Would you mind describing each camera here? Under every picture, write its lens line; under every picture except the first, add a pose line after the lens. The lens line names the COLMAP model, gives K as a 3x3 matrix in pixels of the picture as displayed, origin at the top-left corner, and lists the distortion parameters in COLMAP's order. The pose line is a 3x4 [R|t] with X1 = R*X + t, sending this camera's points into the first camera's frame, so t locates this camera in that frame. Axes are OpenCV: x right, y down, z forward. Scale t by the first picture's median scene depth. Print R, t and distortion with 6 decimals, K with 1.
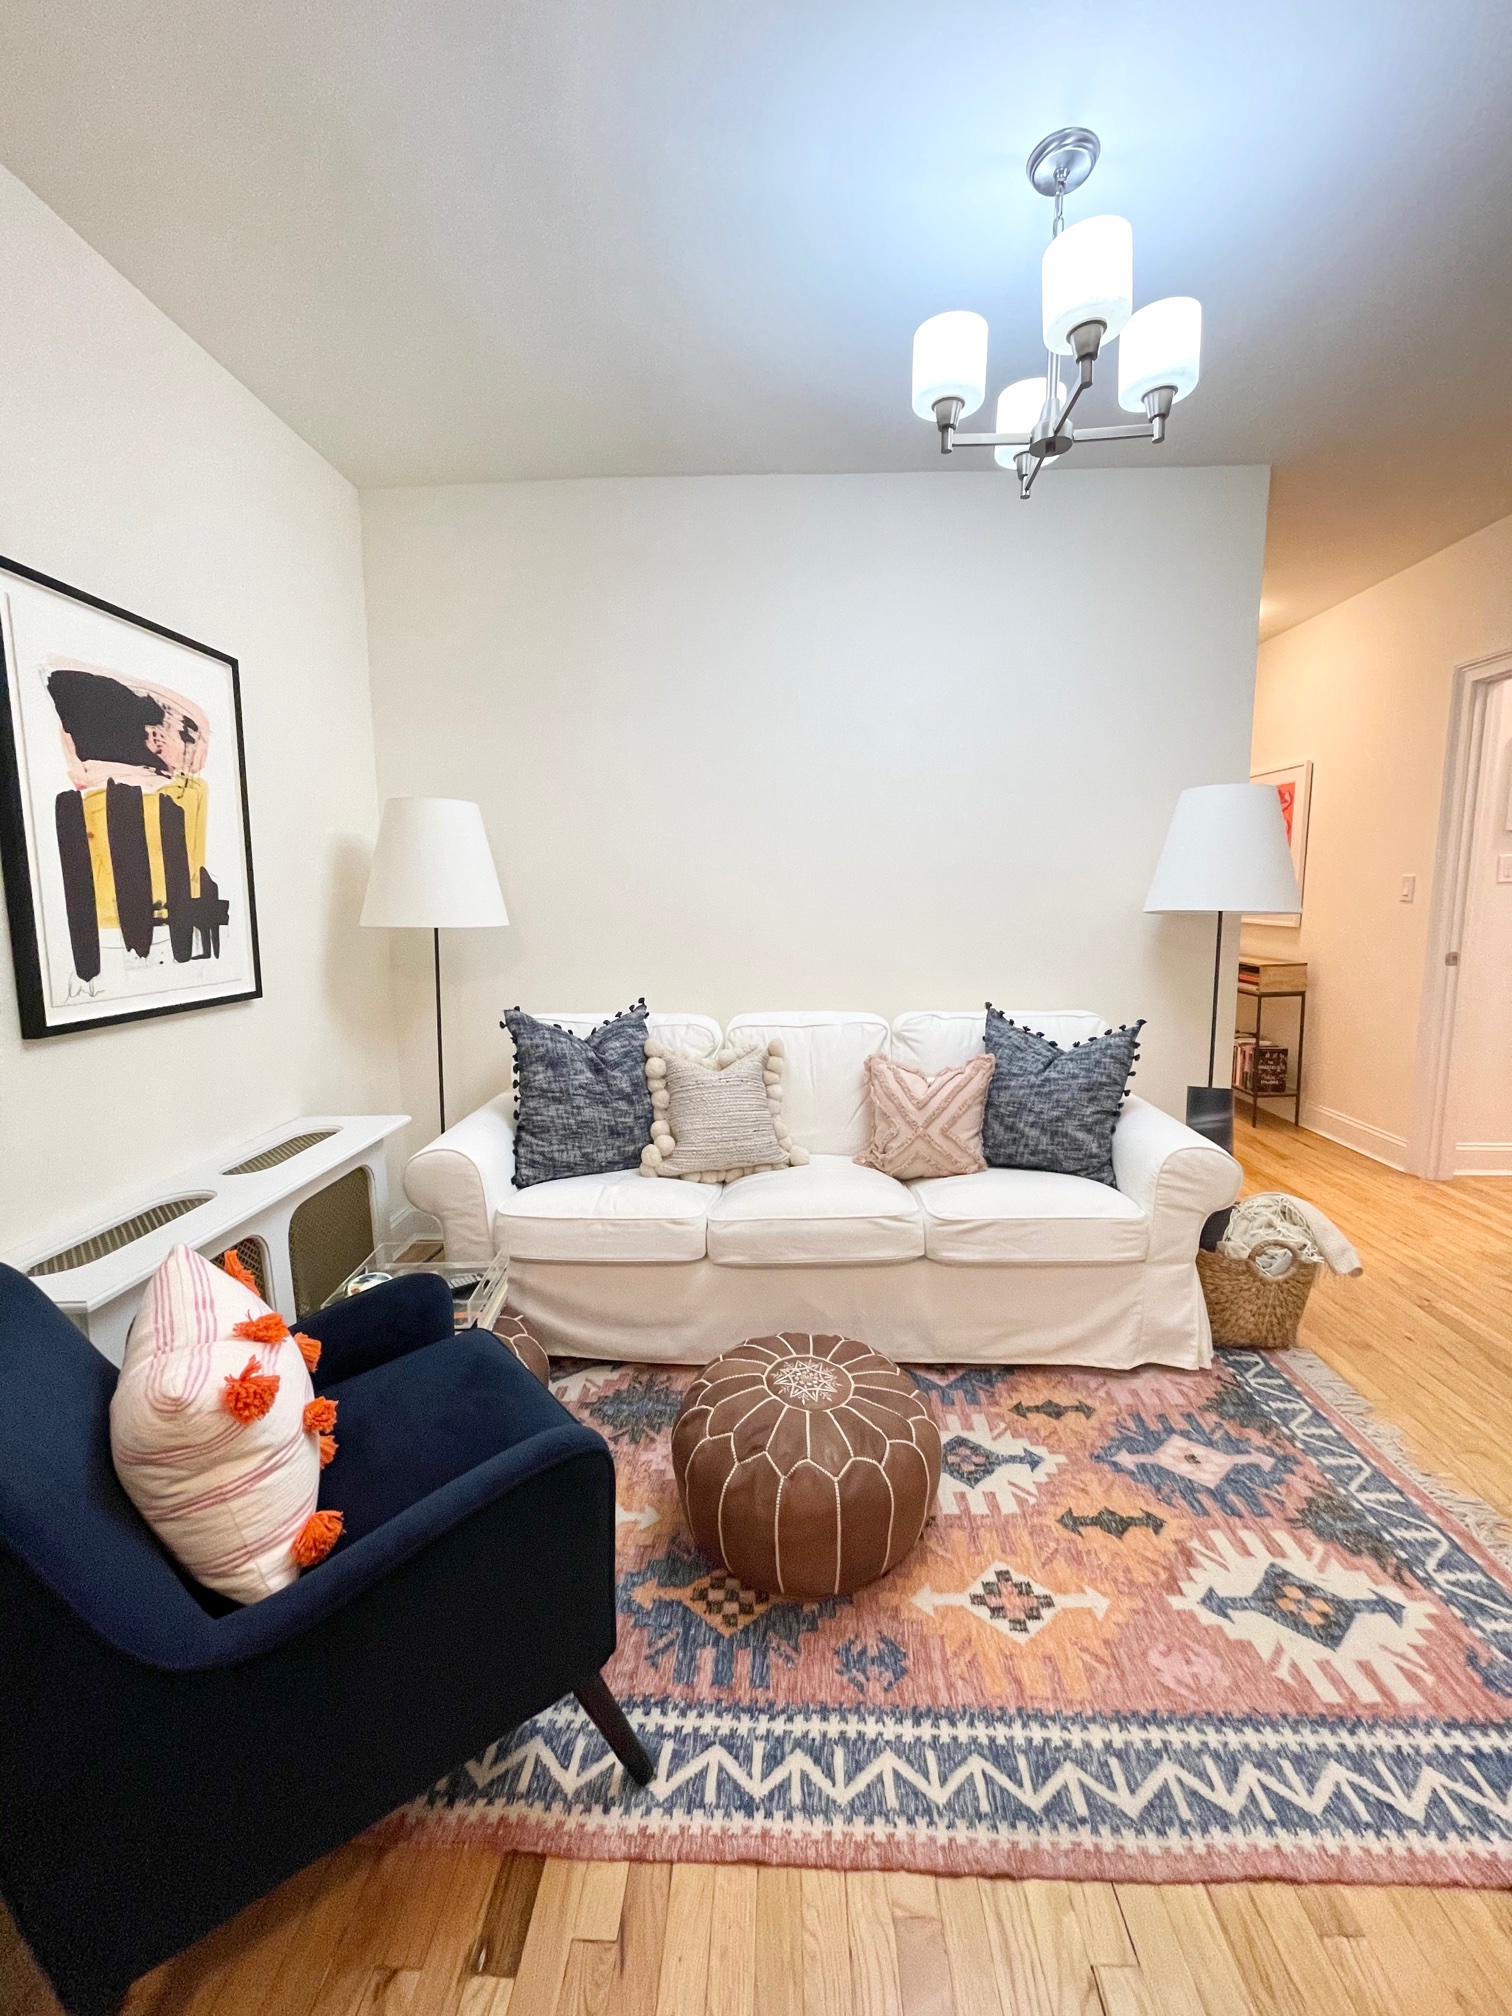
lens RADIAL K [[814.1, 0, 755.8], [0, 814.1, 1000.1], [0, 0, 1]] dist [-0.002088, 0.000240]
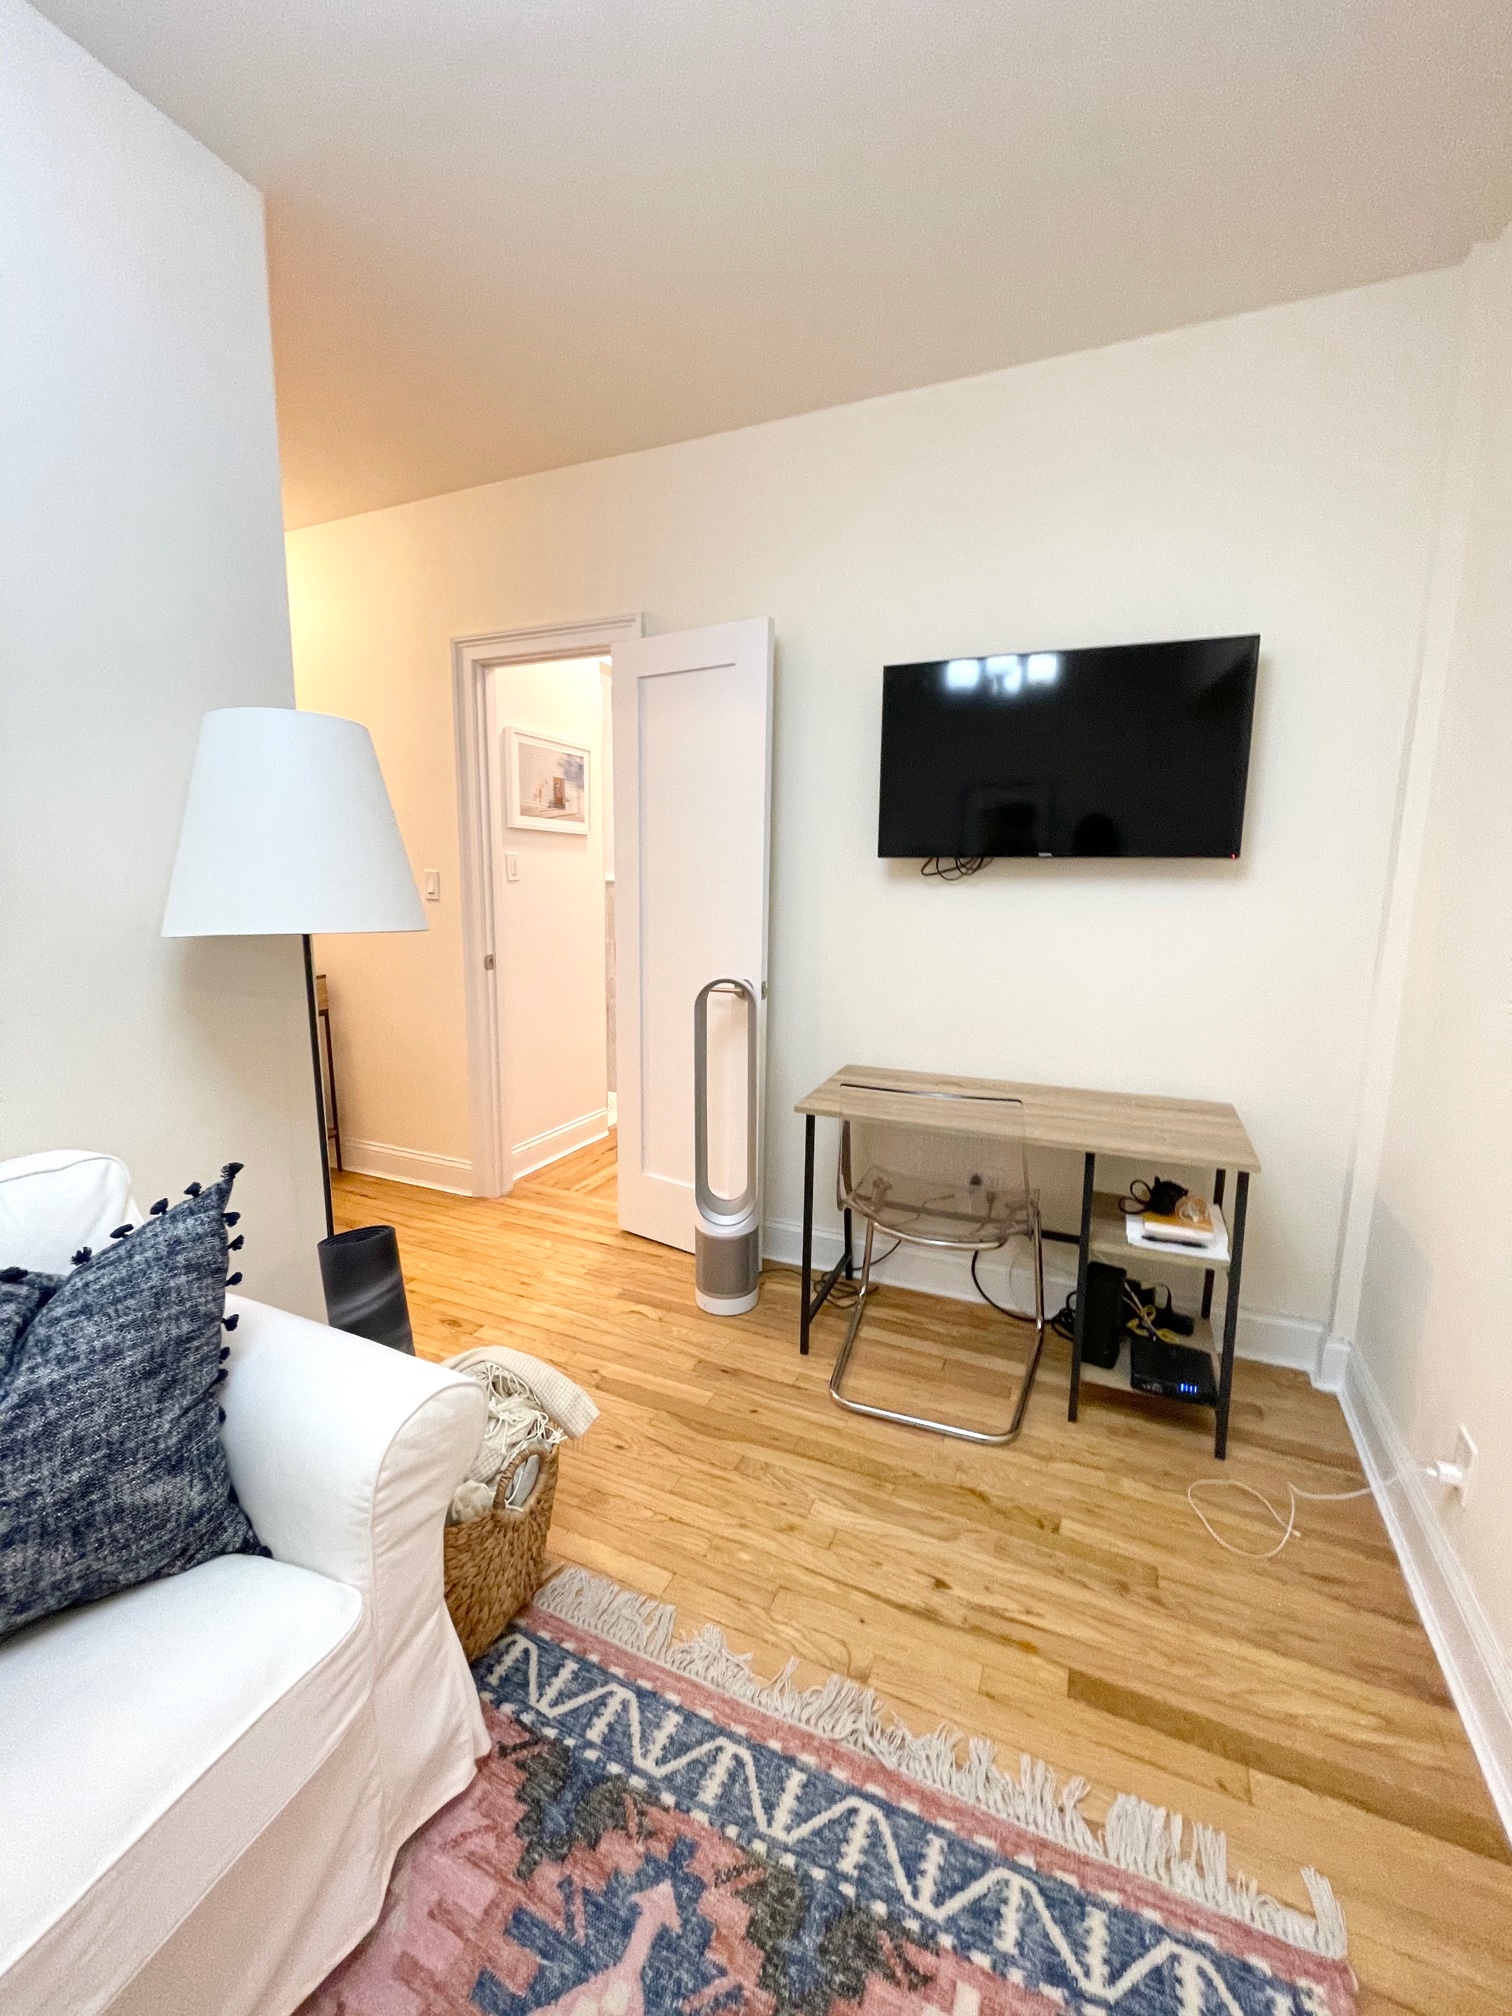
lens RADIAL K [[814.1, 0, 758.0], [0, 814.1, 1002.5], [0, 0, 1]] dist [-0.002088, 0.000240]
pose [[0.372087, -0.125107, 0.919728, 0.156387], [0.104100, 0.990248, 0.092585, -0.085958], [-0.922342, 0.061294, 0.381482, 0.524358]]
